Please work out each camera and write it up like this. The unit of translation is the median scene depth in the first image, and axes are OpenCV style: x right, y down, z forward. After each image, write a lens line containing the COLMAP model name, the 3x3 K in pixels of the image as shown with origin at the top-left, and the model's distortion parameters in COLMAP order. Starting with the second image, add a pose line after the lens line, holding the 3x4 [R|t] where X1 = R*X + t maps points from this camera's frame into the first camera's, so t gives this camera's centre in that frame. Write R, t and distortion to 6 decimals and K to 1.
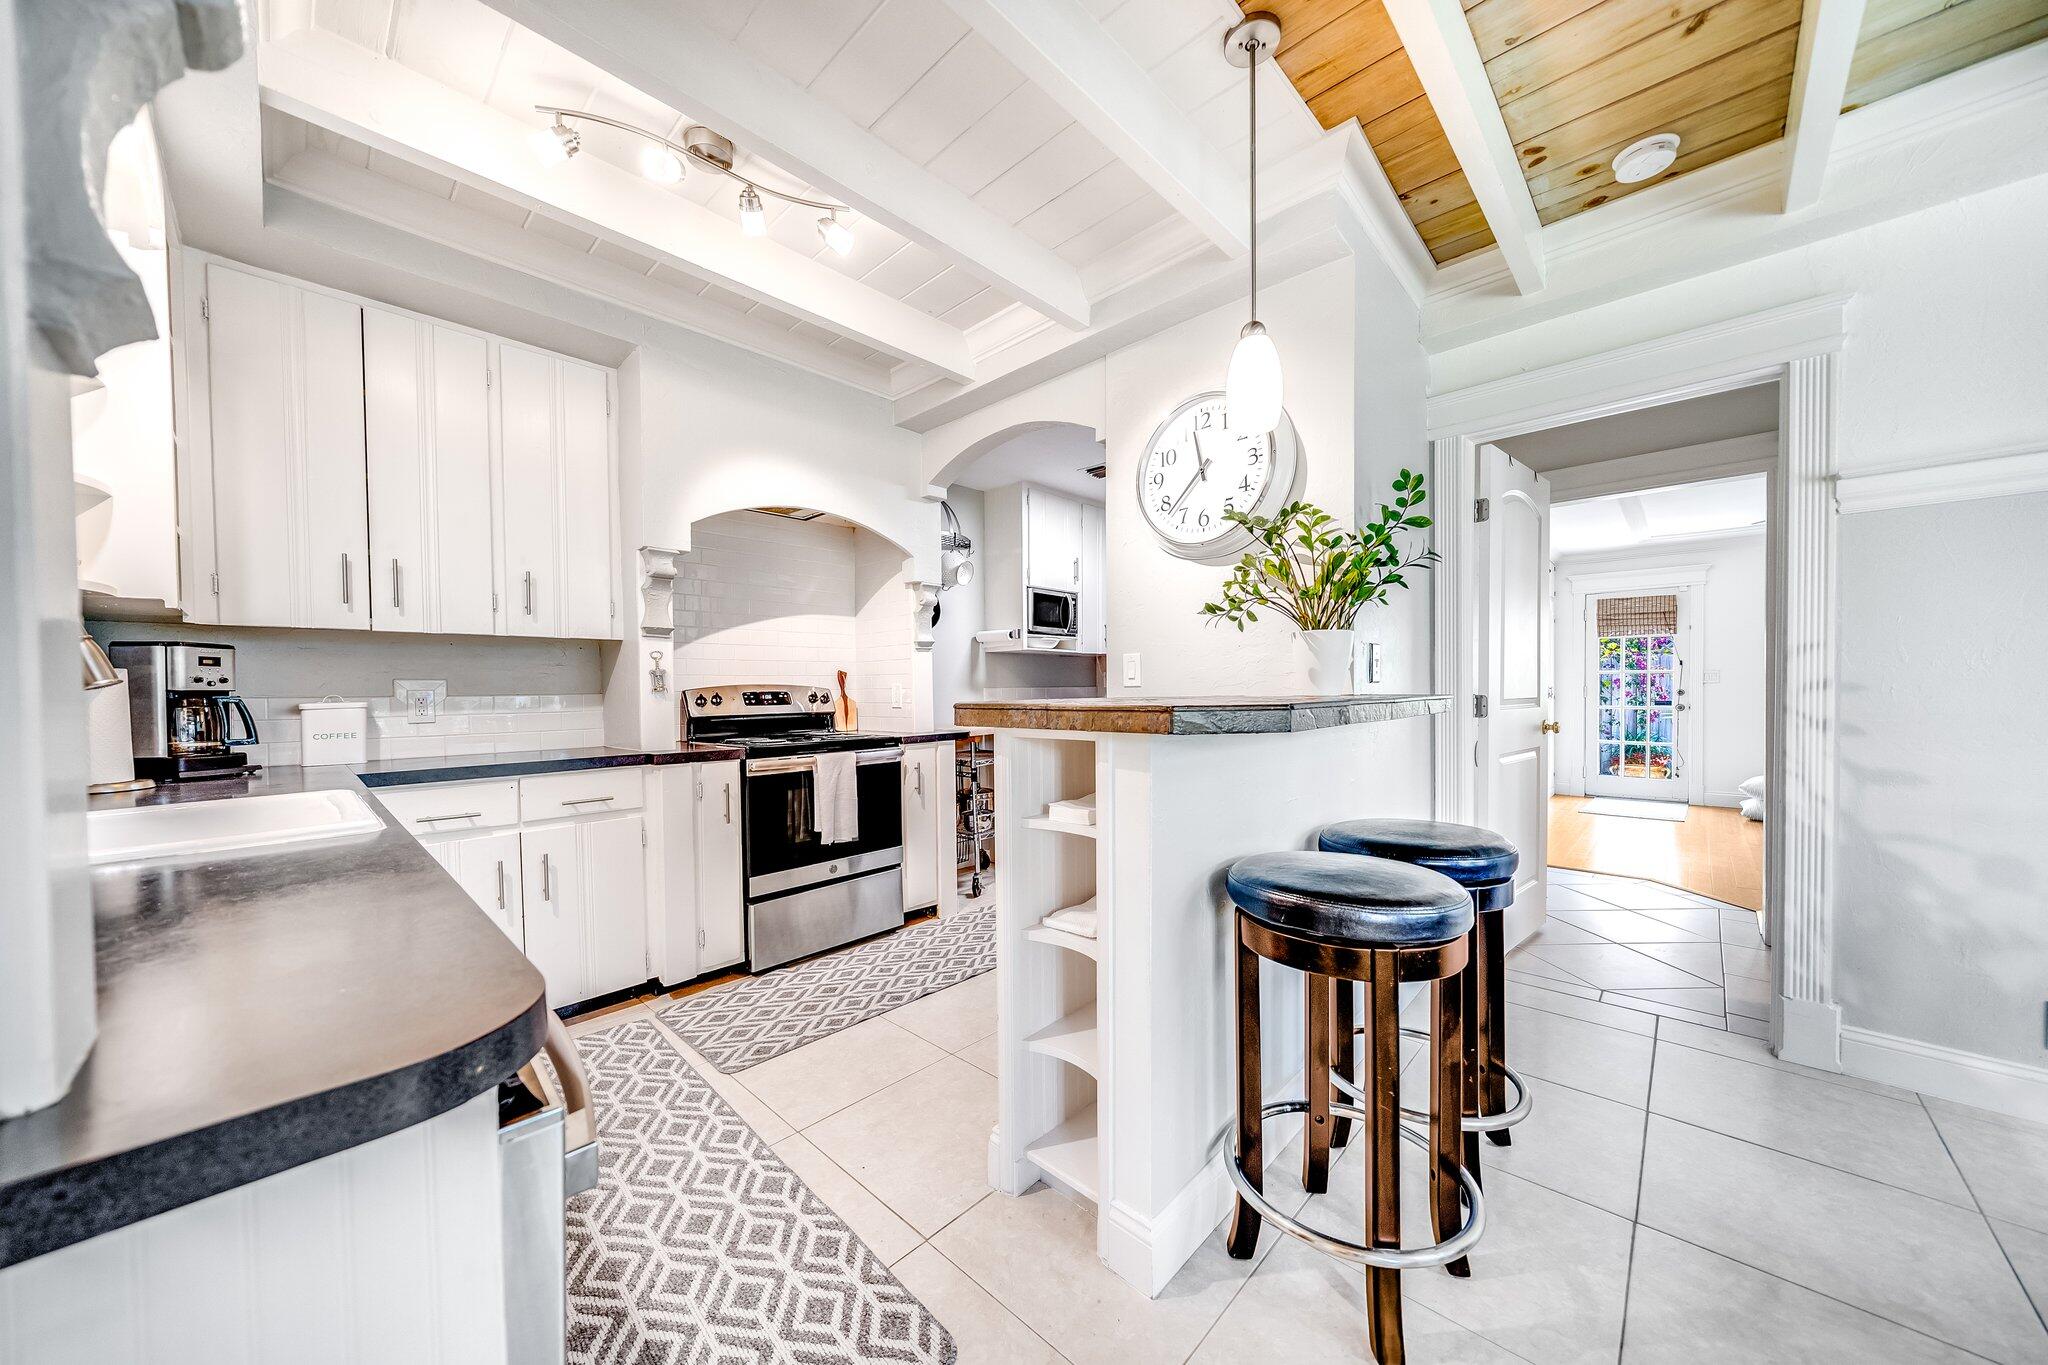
lens RADIAL K [[698.3, 0, 1032.1], [0, 698.3, 698.8], [0, 0, 1]] dist [0.003322, -0.001205]
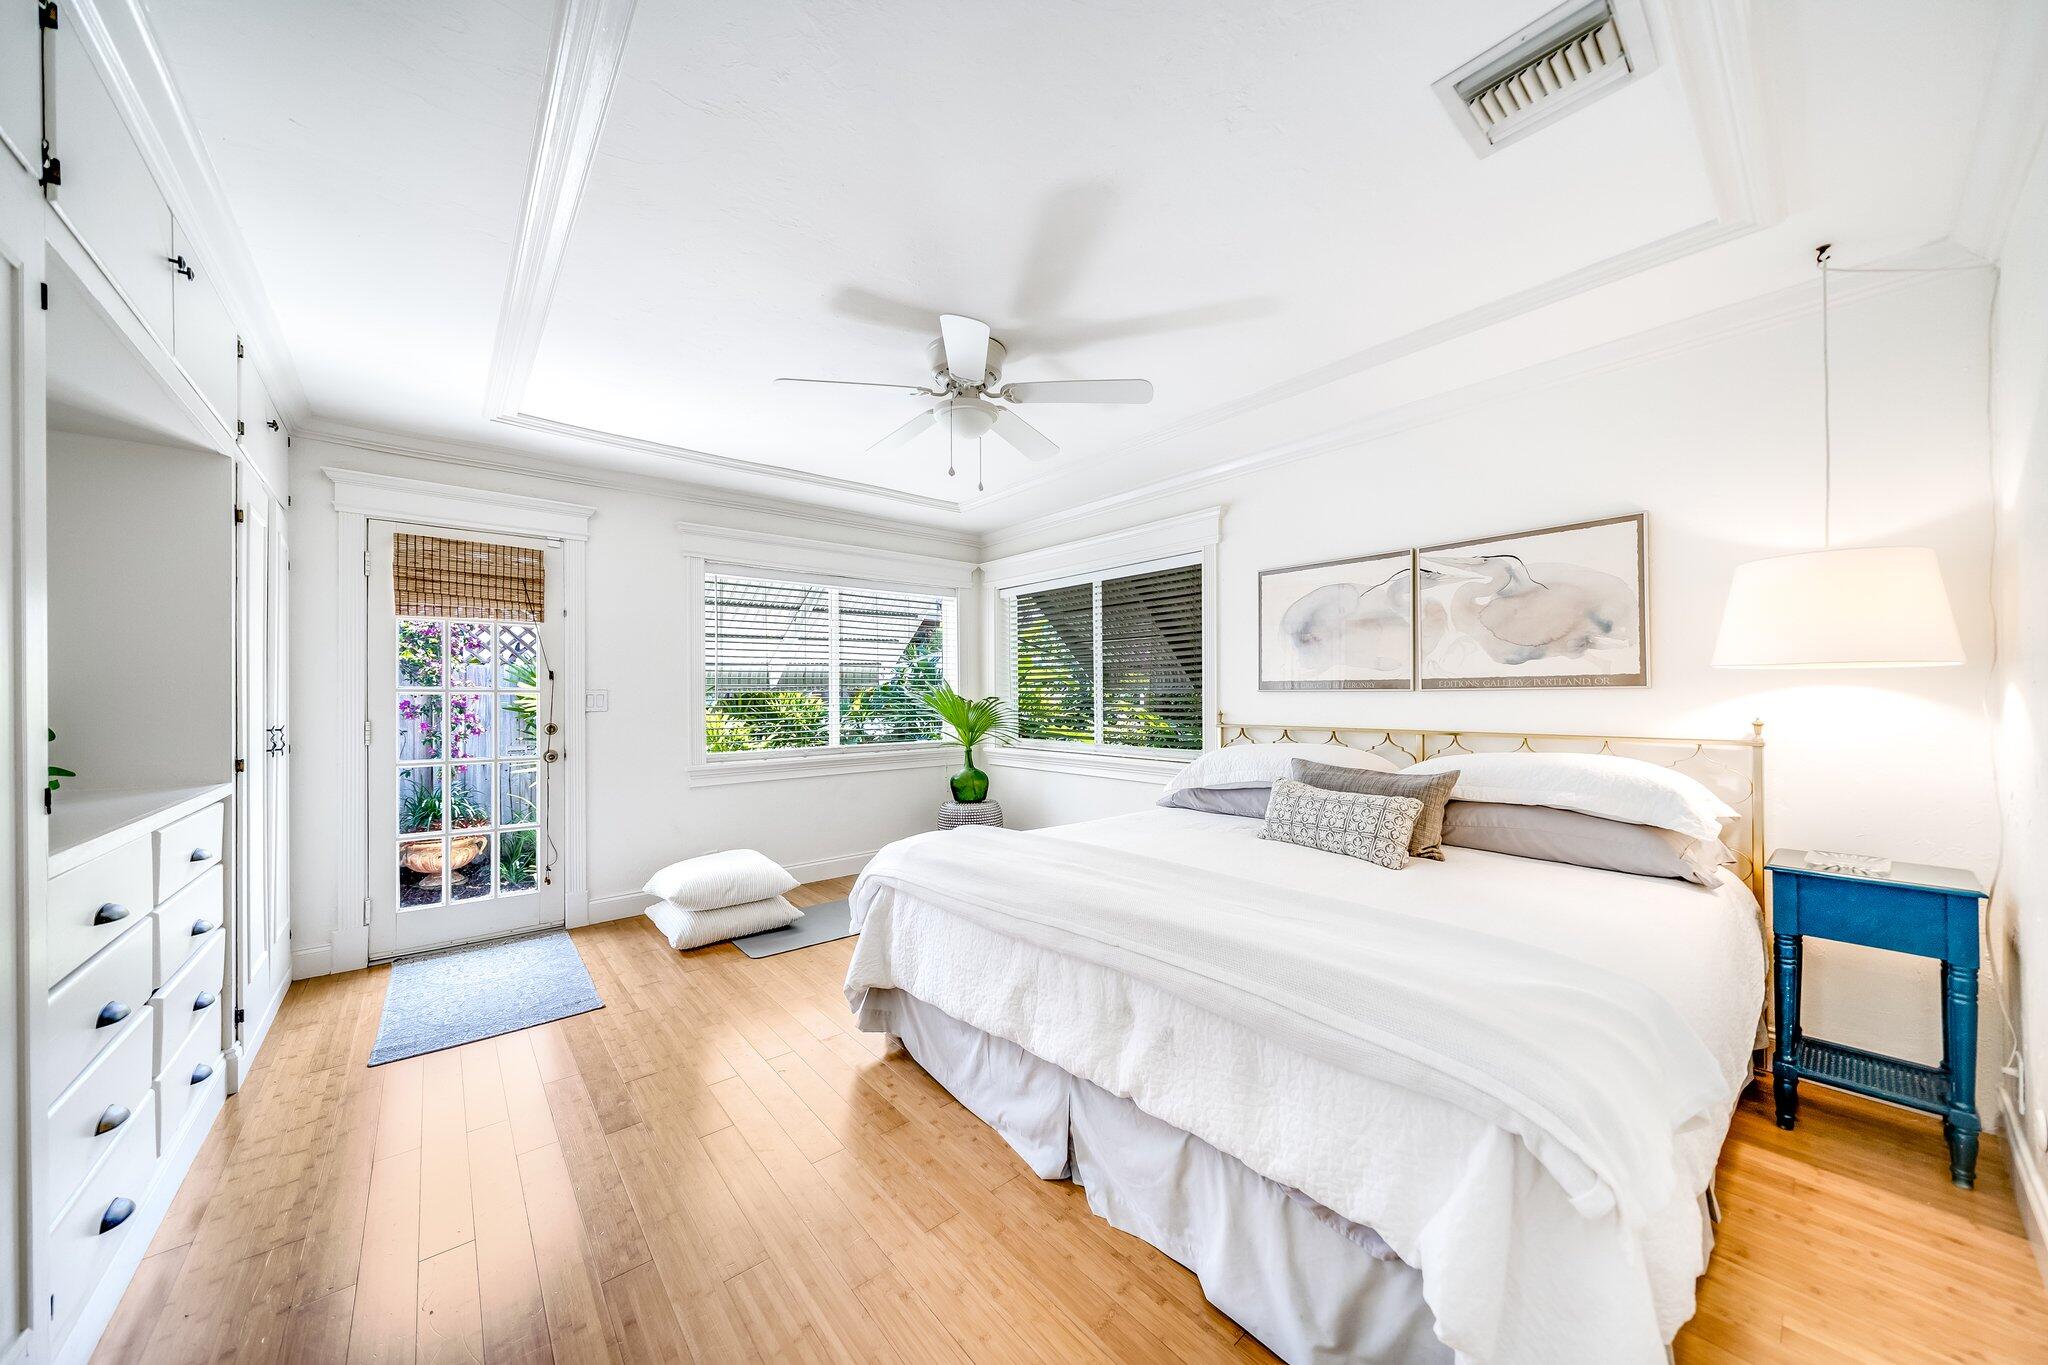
lens RADIAL K [[698.3, 0, 1009.8], [0, 698.3, 687.3], [0, 0, 1]] dist [0.003322, -0.001205]
pose [[0.104874, 0.017827, 0.994326, 1.089827], [0.021502, 0.999565, -0.020189, -0.061184], [-0.994253, 0.023497, 0.104445, 1.525600]]
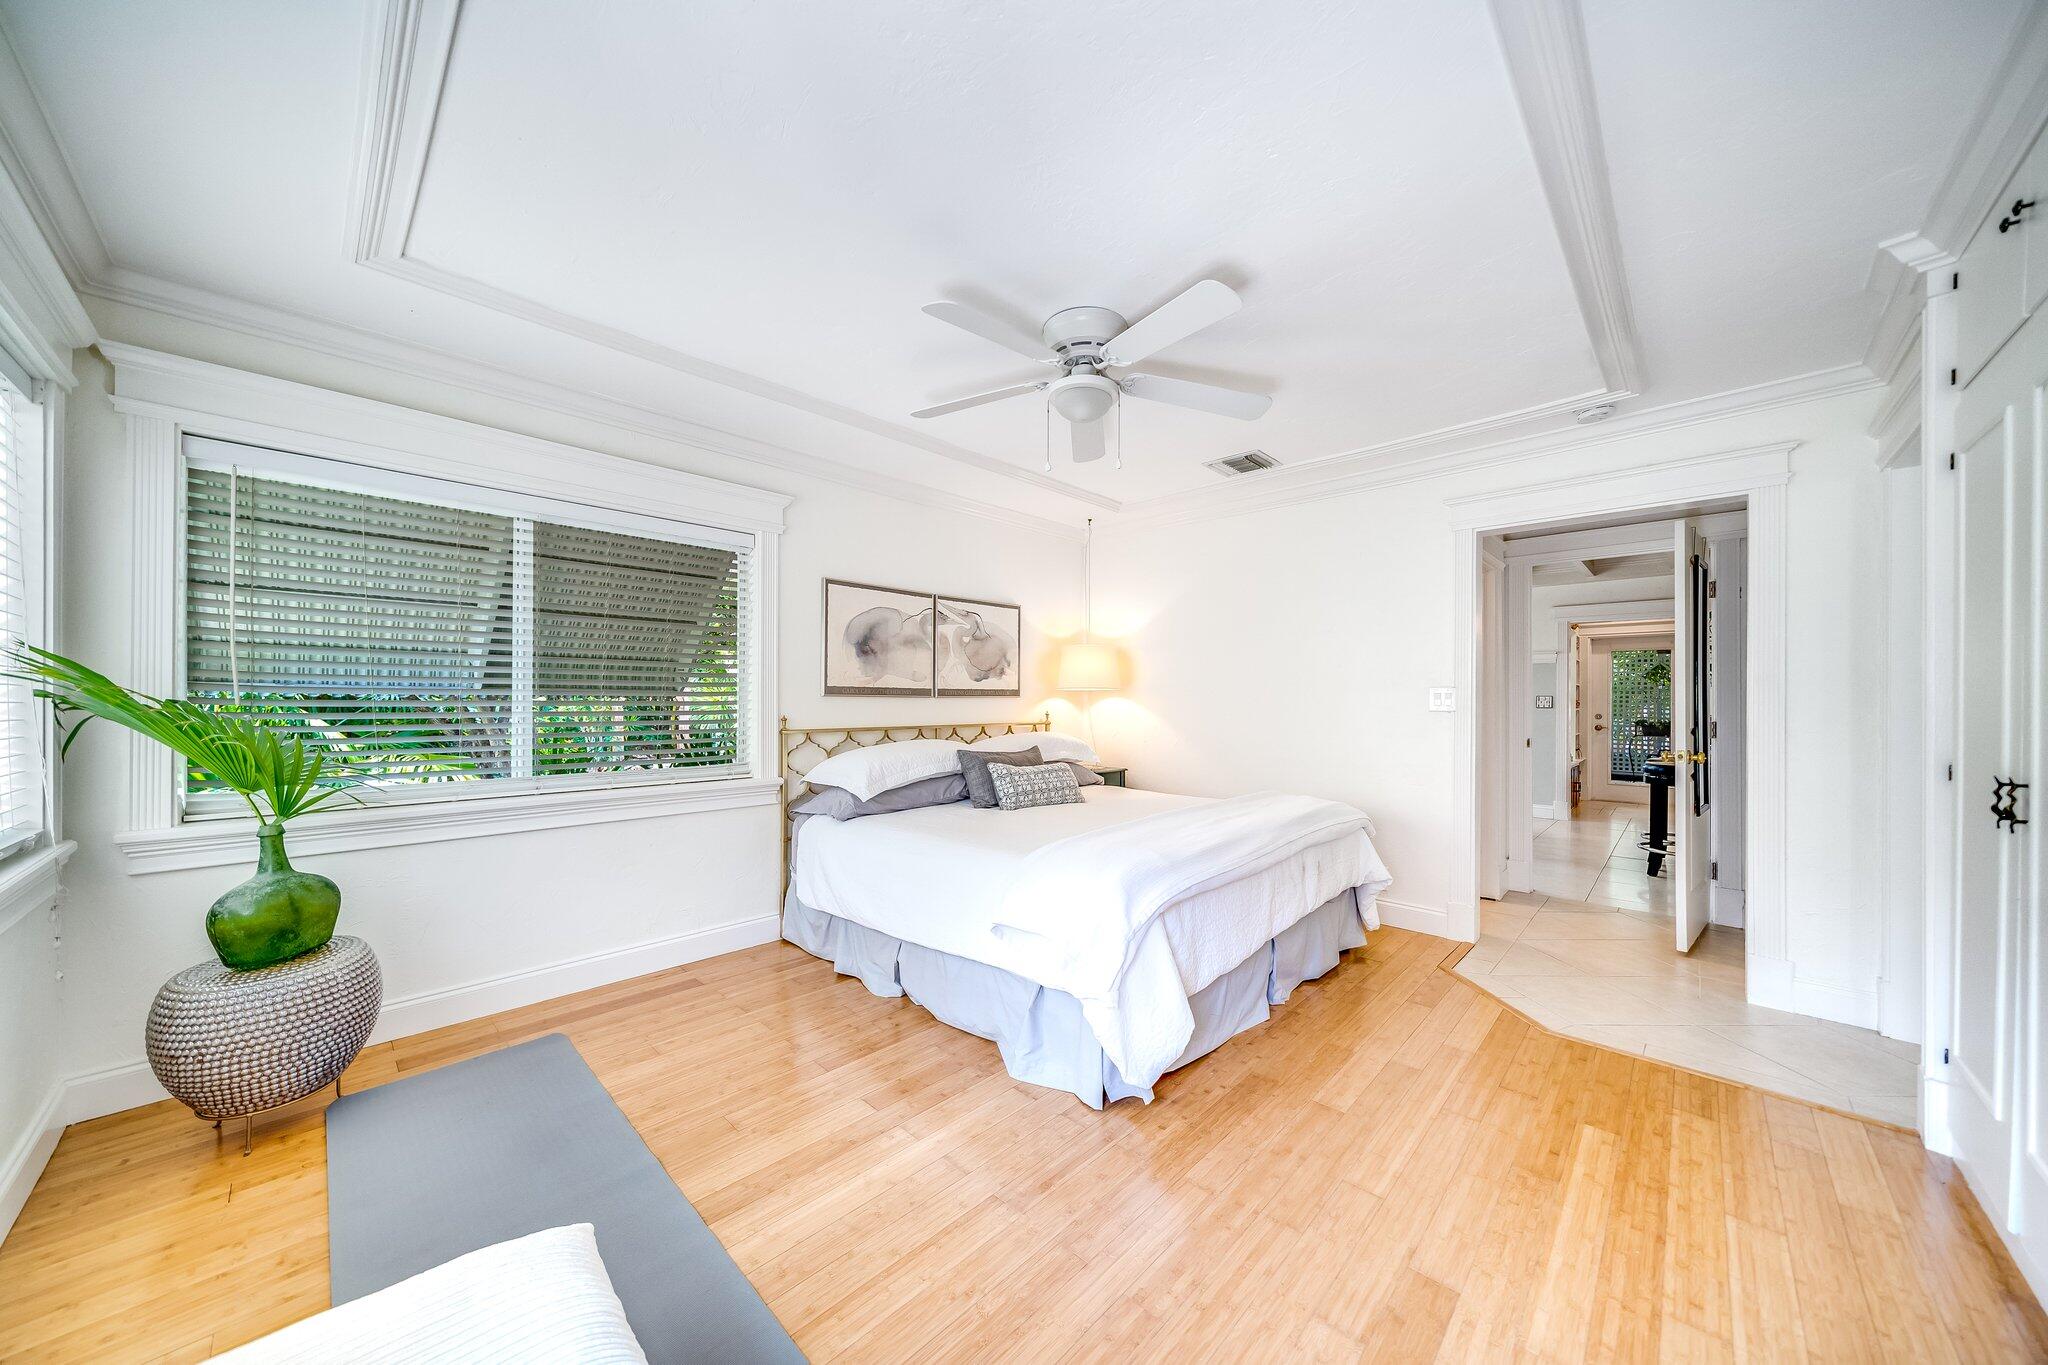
lens RADIAL K [[698.3, 0, 1012.7], [0, 698.3, 694.5], [0, 0, 1]] dist [0.003322, -0.001205]
pose [[-0.999978, 0.005276, 0.003927, 2.172656], [0.005304, 0.999960, 0.007142, -0.082241], [-0.003889, 0.007162, -0.999967, 2.627630]]
